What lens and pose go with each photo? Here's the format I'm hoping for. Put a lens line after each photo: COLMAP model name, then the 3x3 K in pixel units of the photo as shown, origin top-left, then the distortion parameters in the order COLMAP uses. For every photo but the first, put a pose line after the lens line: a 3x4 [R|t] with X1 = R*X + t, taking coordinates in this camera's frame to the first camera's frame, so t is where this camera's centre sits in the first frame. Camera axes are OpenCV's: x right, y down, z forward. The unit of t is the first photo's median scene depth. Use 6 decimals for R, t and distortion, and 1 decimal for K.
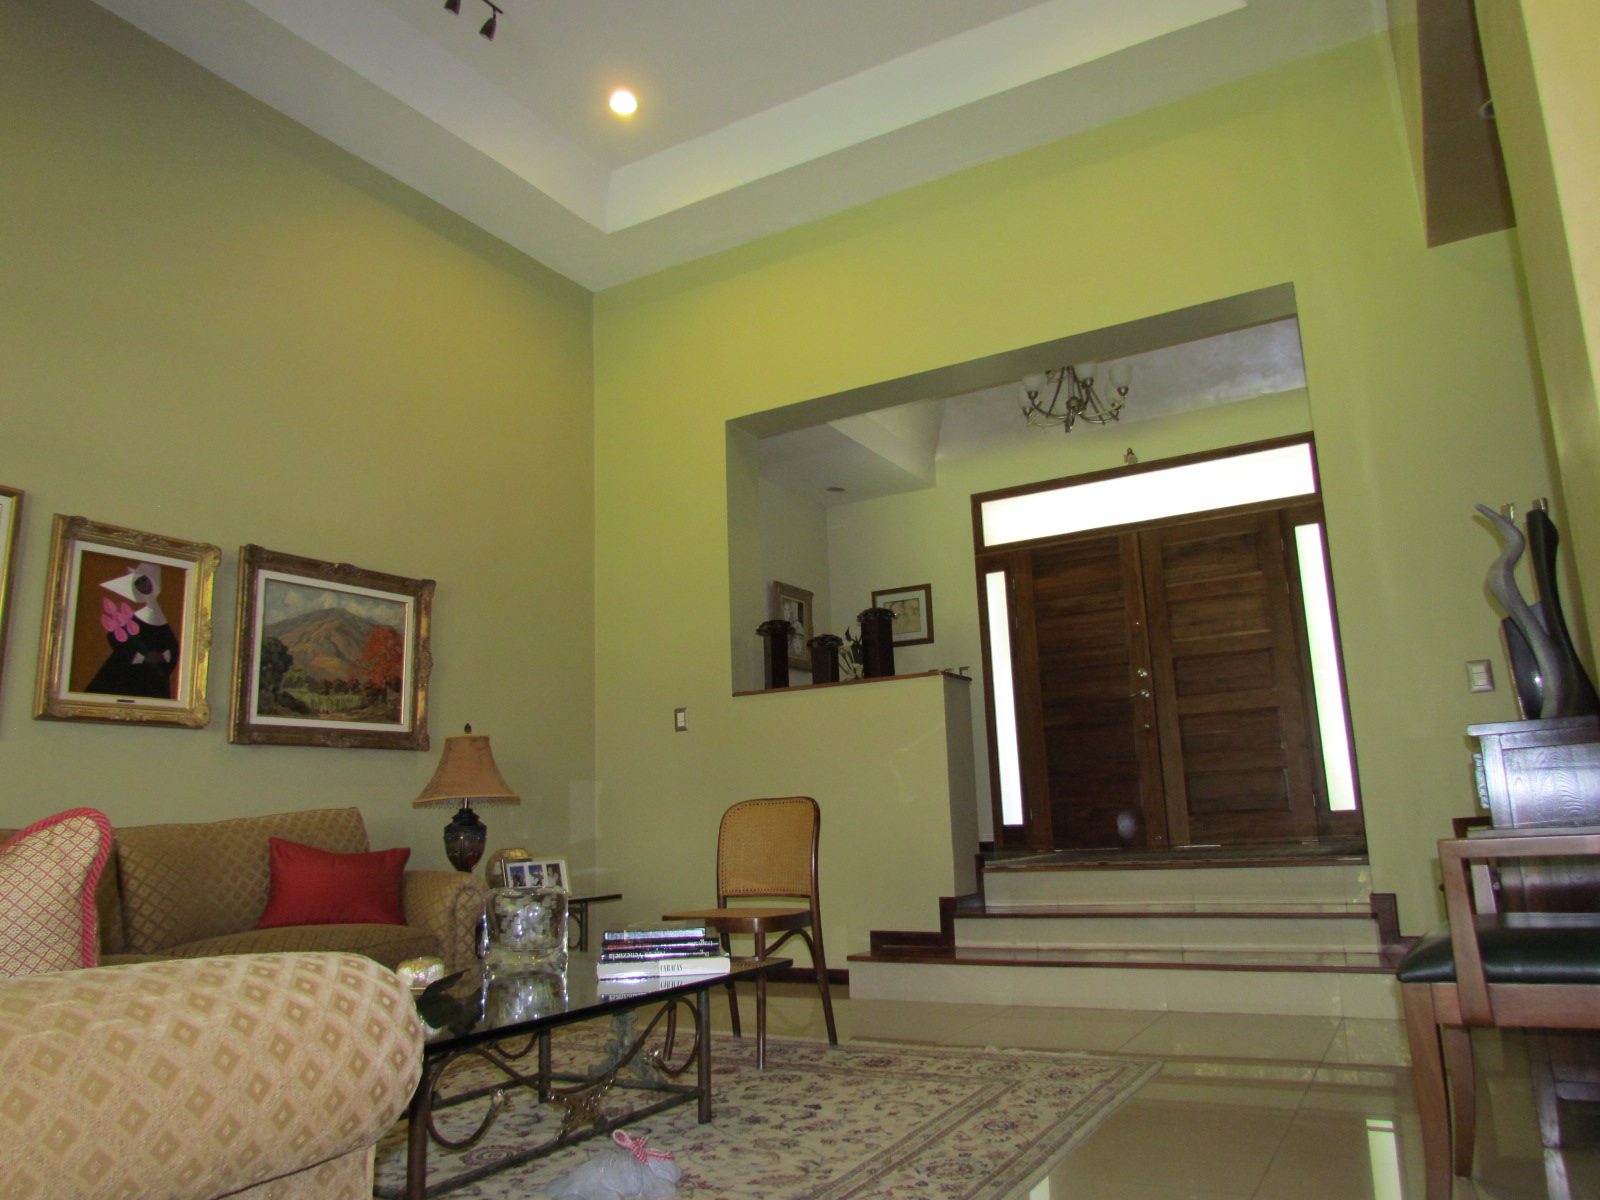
lens RADIAL K [[1136.0, 0, 800.0], [0, 1136.0, 600.0], [0, 0, 1]] dist [-0.028445, 0.004522]
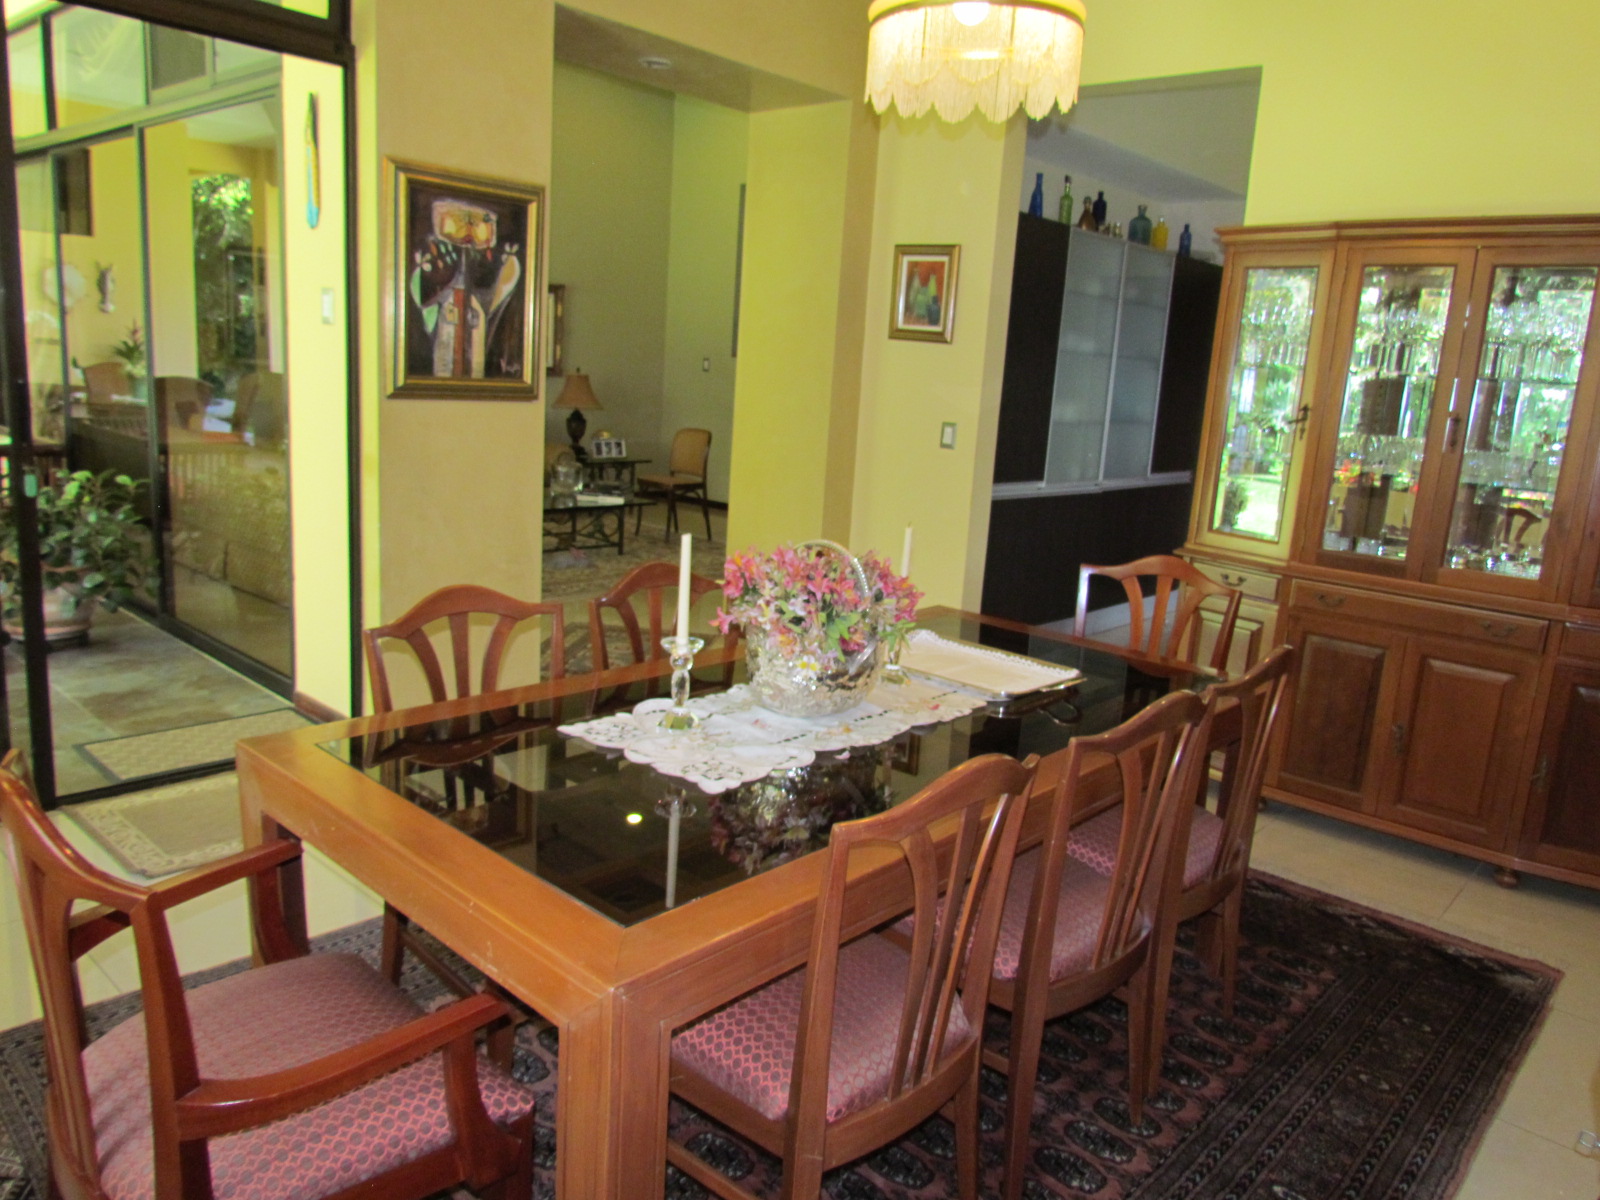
lens RADIAL K [[1136.0, 0, 800.0], [0, 1136.0, 600.0], [0, 0, 1]] dist [-0.028445, 0.004522]
pose [[0.969128, 0.138519, -0.203969, 0.603862], [-0.047275, 0.916312, 0.397665, -0.361931], [0.241983, -0.375745, 0.894572, -0.919121]]
